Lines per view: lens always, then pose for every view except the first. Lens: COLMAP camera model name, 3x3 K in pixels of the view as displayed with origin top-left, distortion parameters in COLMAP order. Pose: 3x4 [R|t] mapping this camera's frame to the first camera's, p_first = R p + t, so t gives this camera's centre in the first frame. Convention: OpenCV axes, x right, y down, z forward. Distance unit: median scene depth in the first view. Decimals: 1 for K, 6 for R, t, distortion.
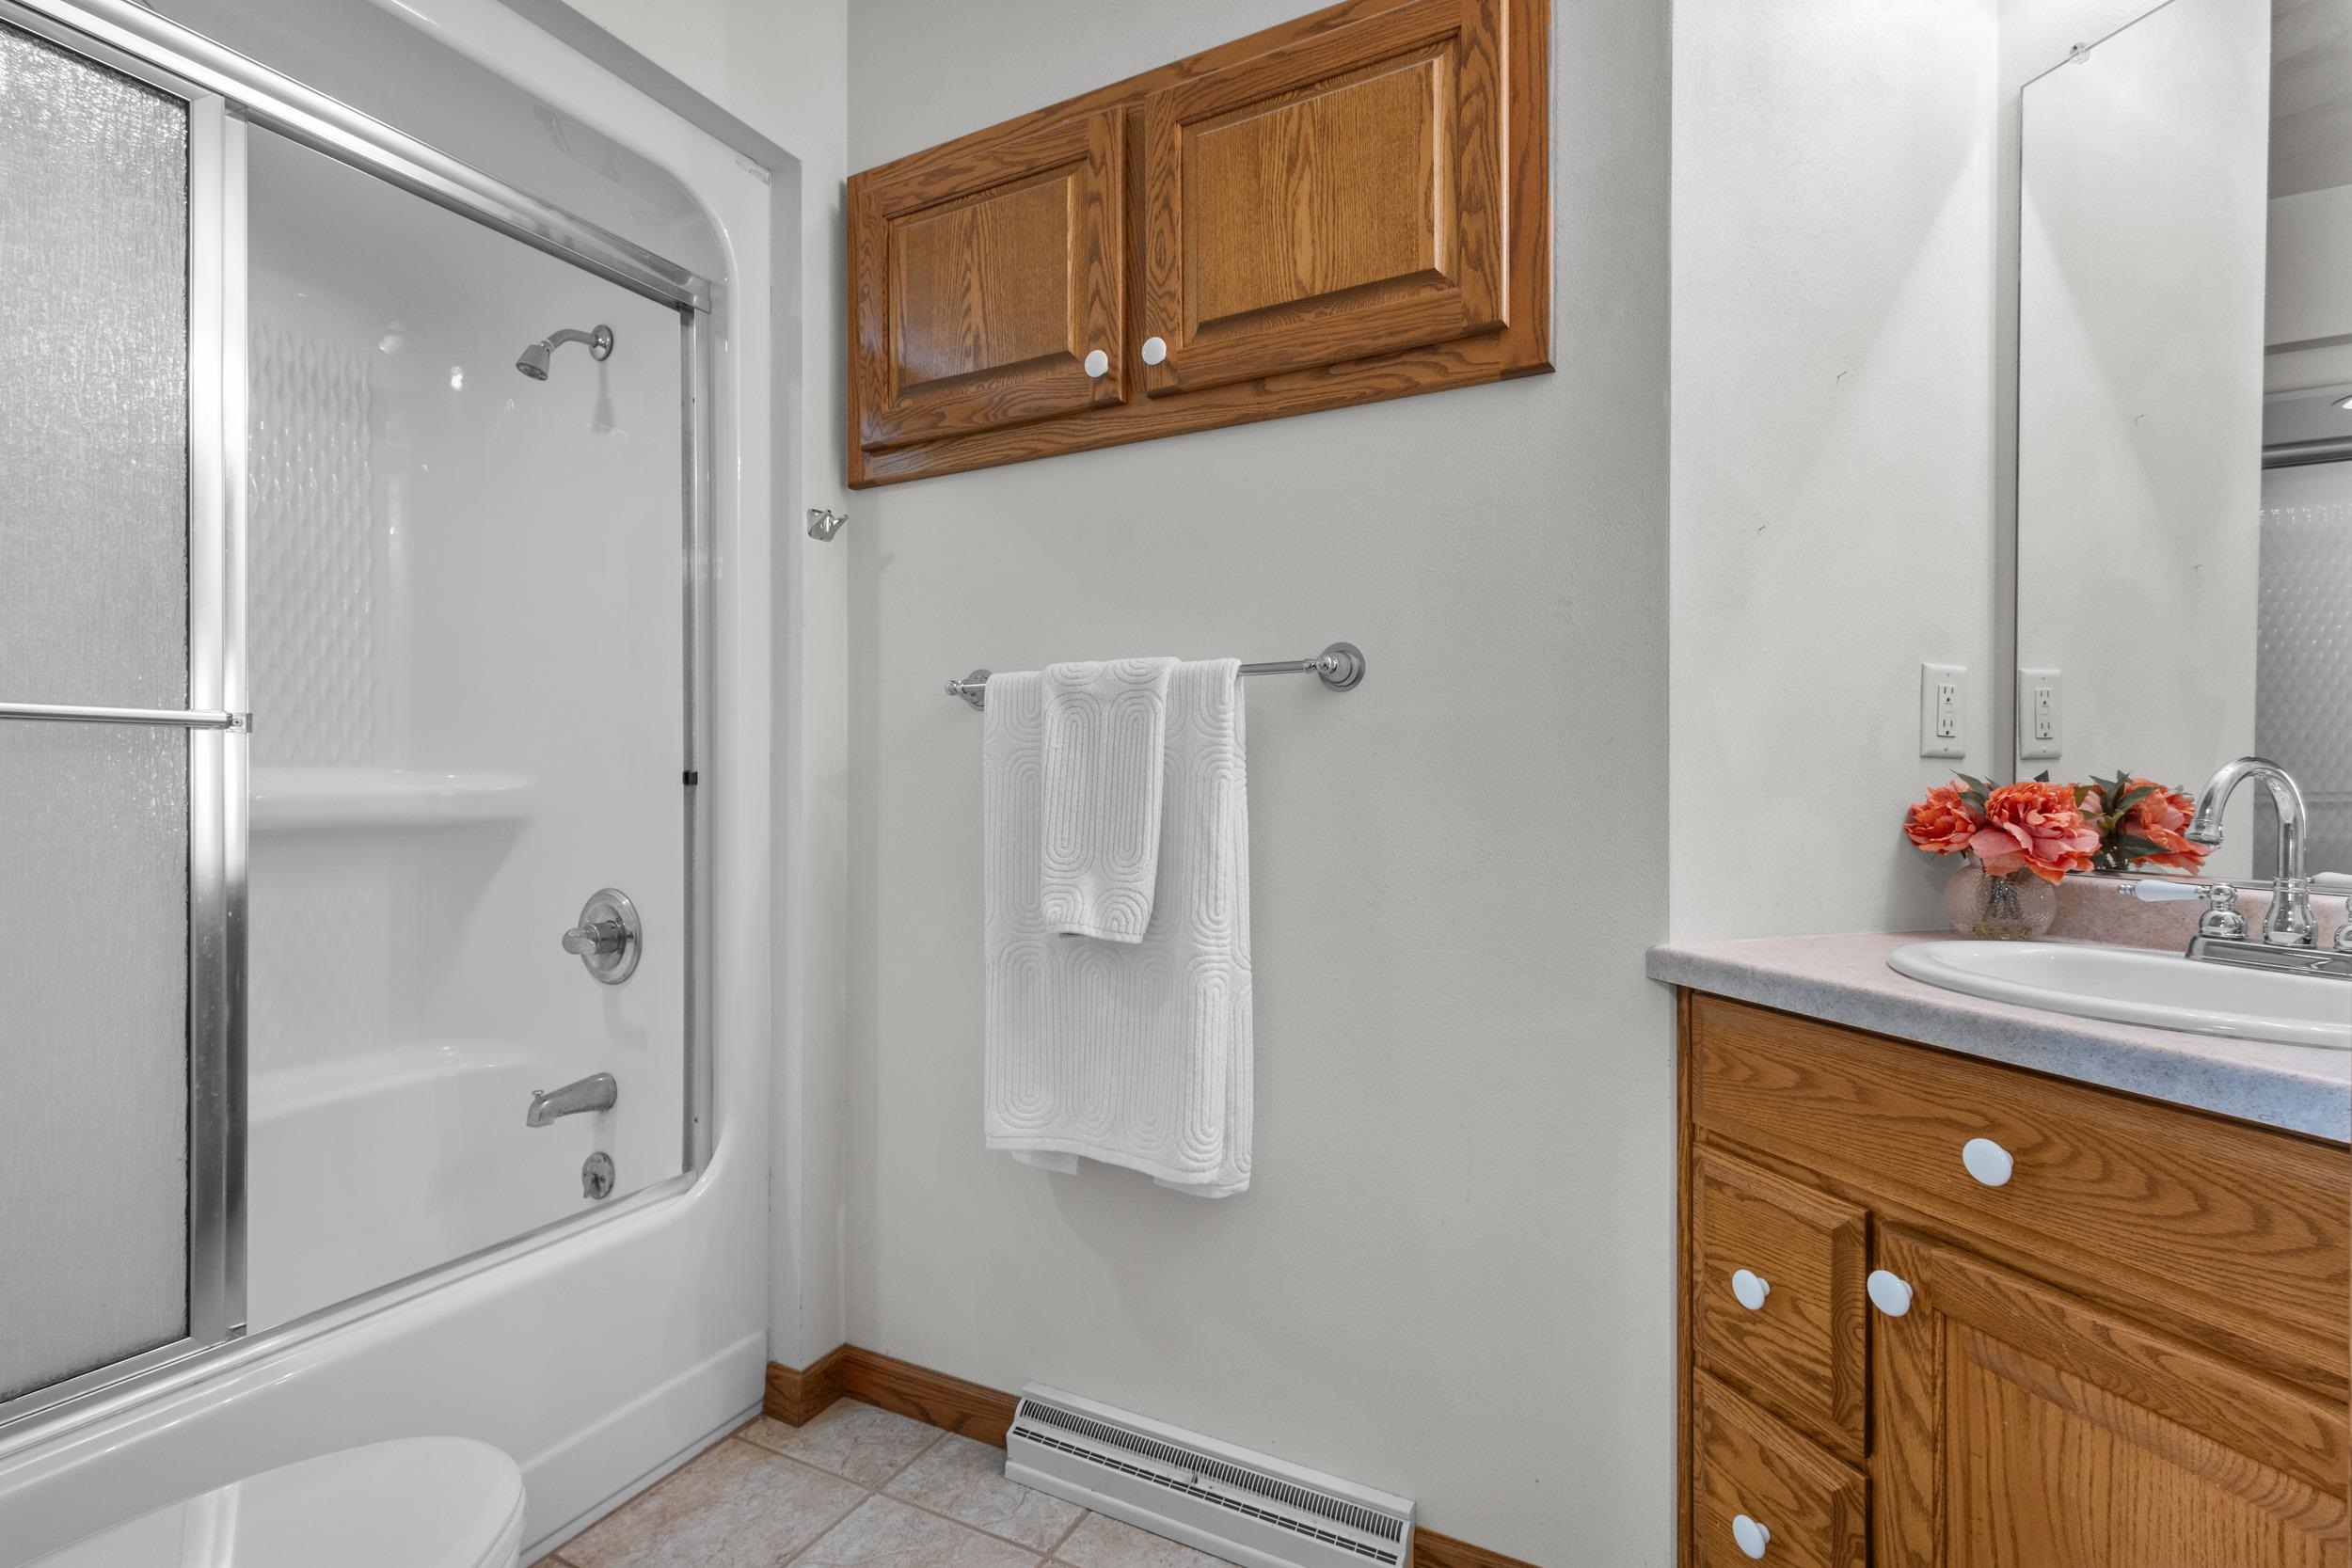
lens RADIAL K [[1086.0, 0, 1167.0], [0, 1086.0, 782.7], [0, 0, 1]] dist [0.006870, -0.000400]
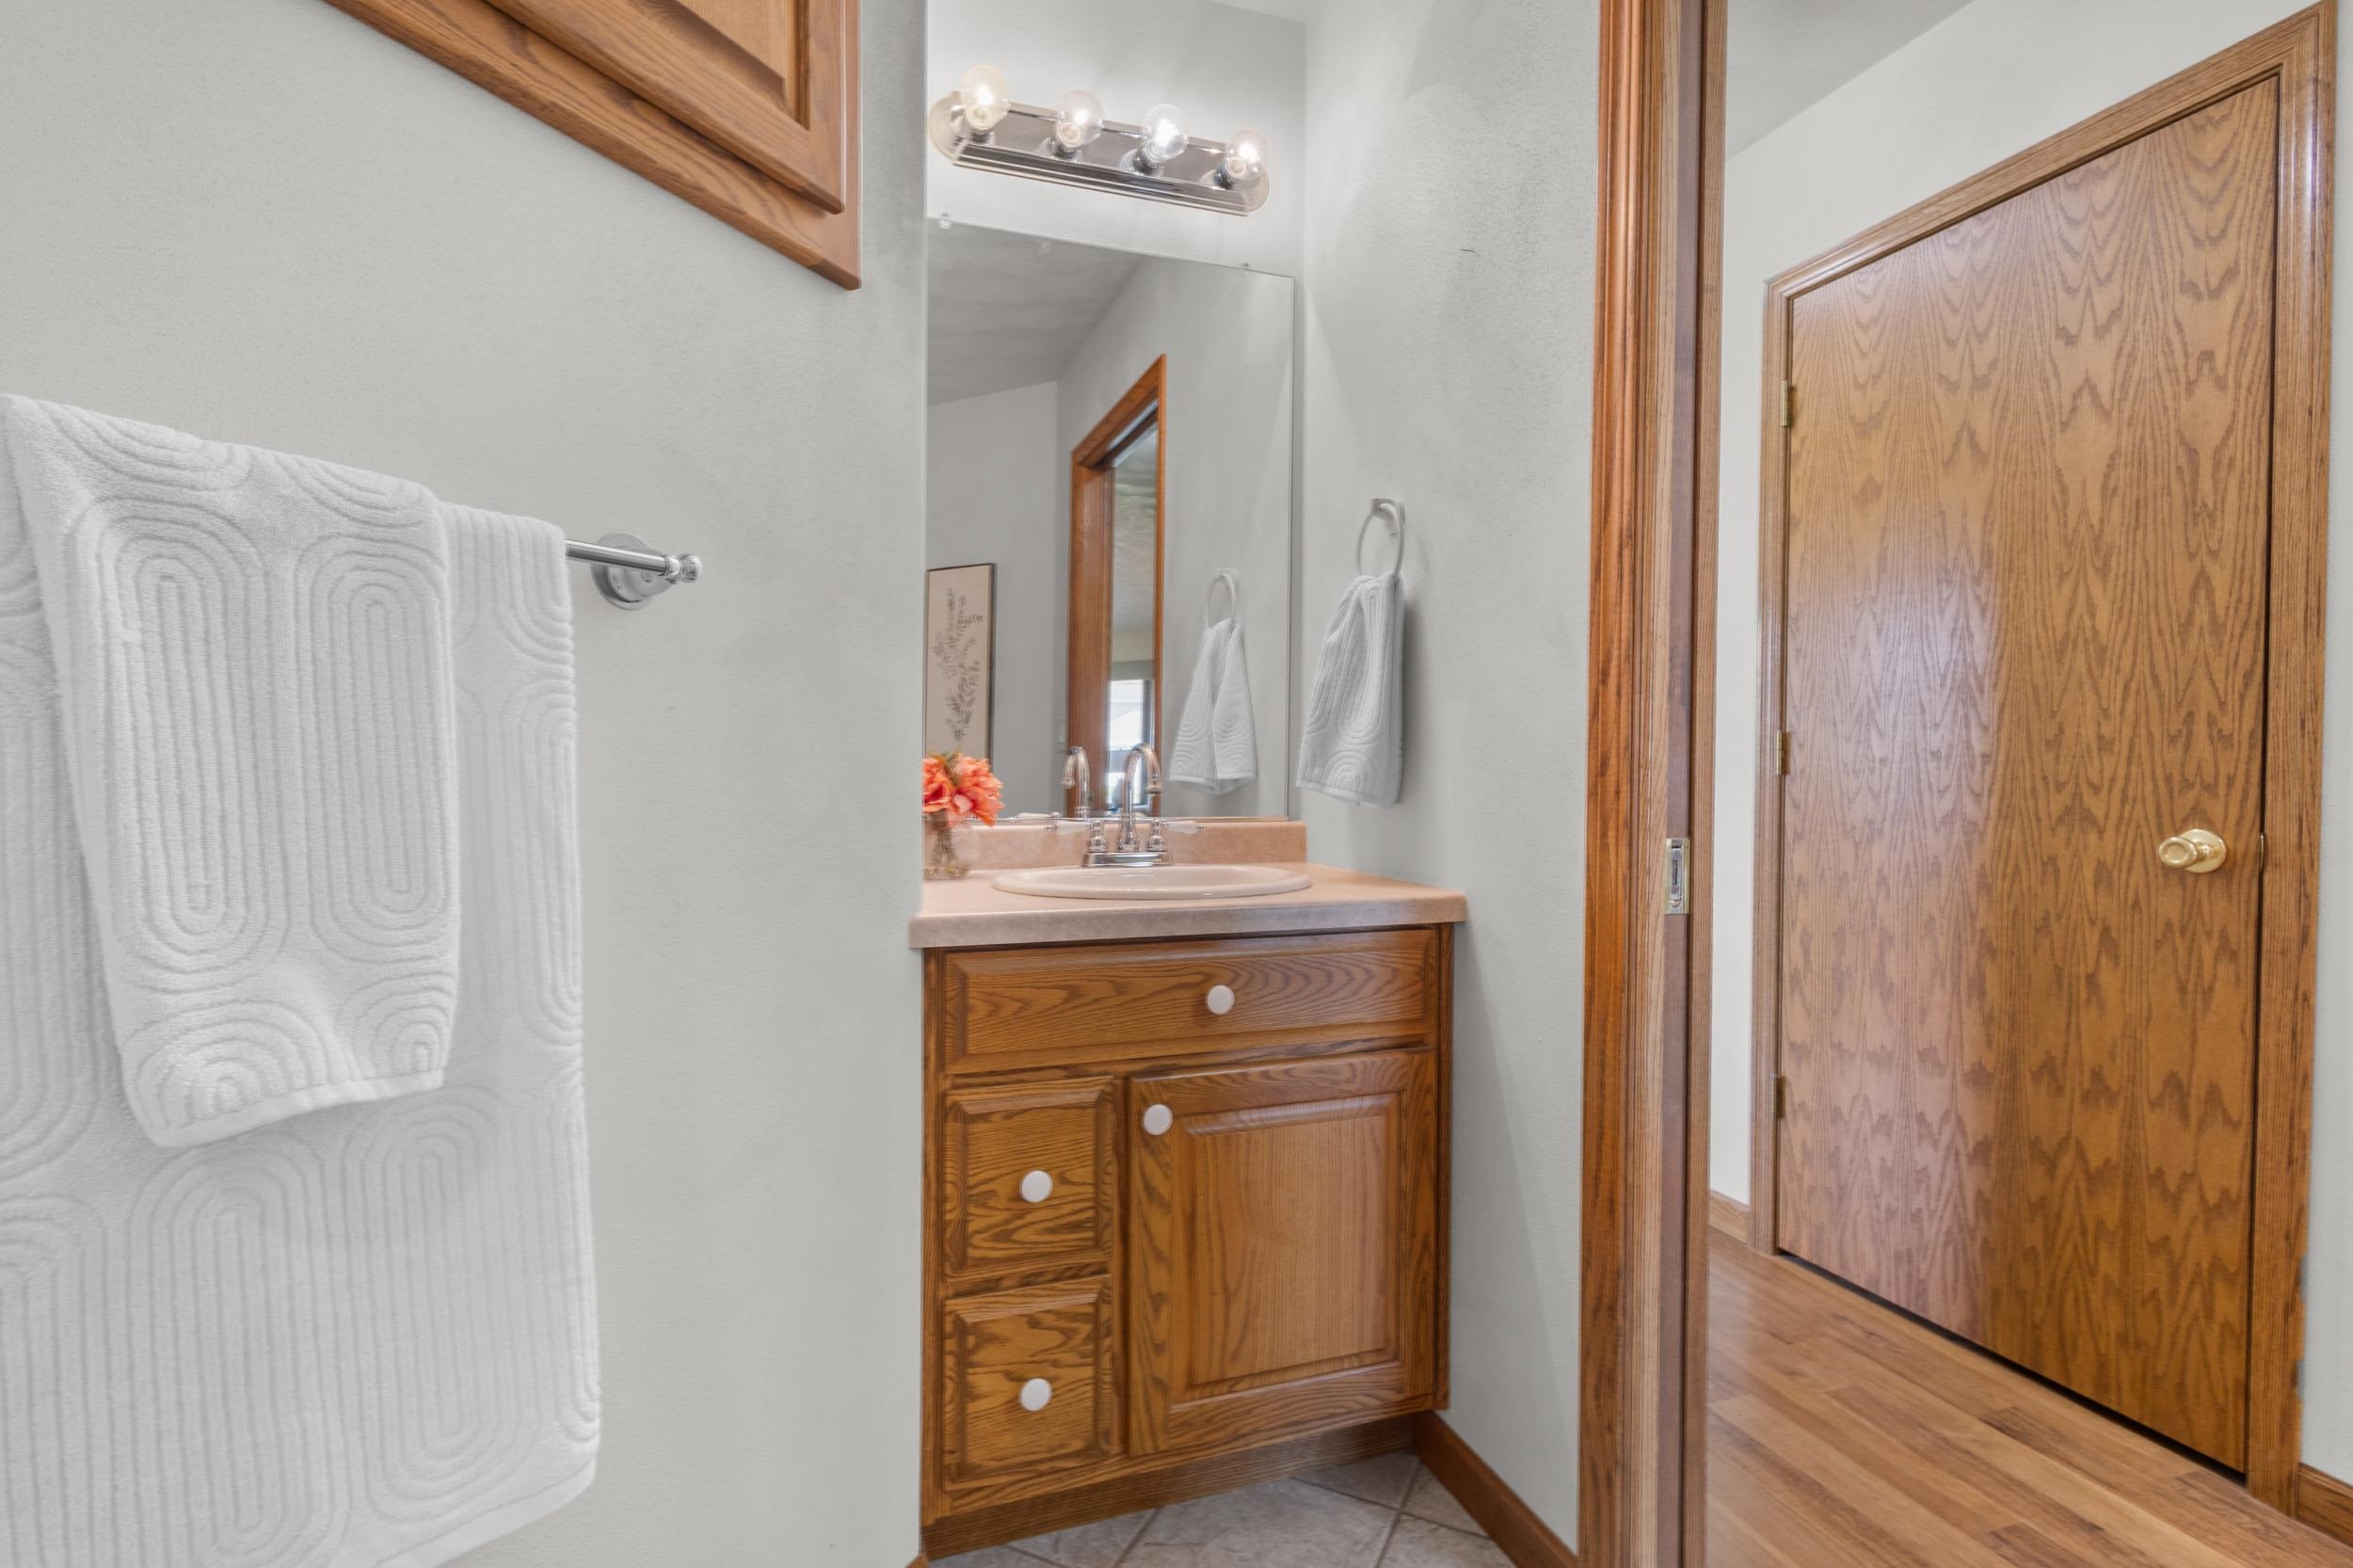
lens RADIAL K [[1086.6, 0, 1167.5], [0, 1086.6, 782.7], [0, 0, 1]] dist [0.006870, -0.000400]
pose [[-0.019988, -0.015725, 0.999677, -0.579712], [-0.003845, 0.999870, 0.015651, 0.009728], [-0.999793, -0.003531, -0.020046, 0.805062]]
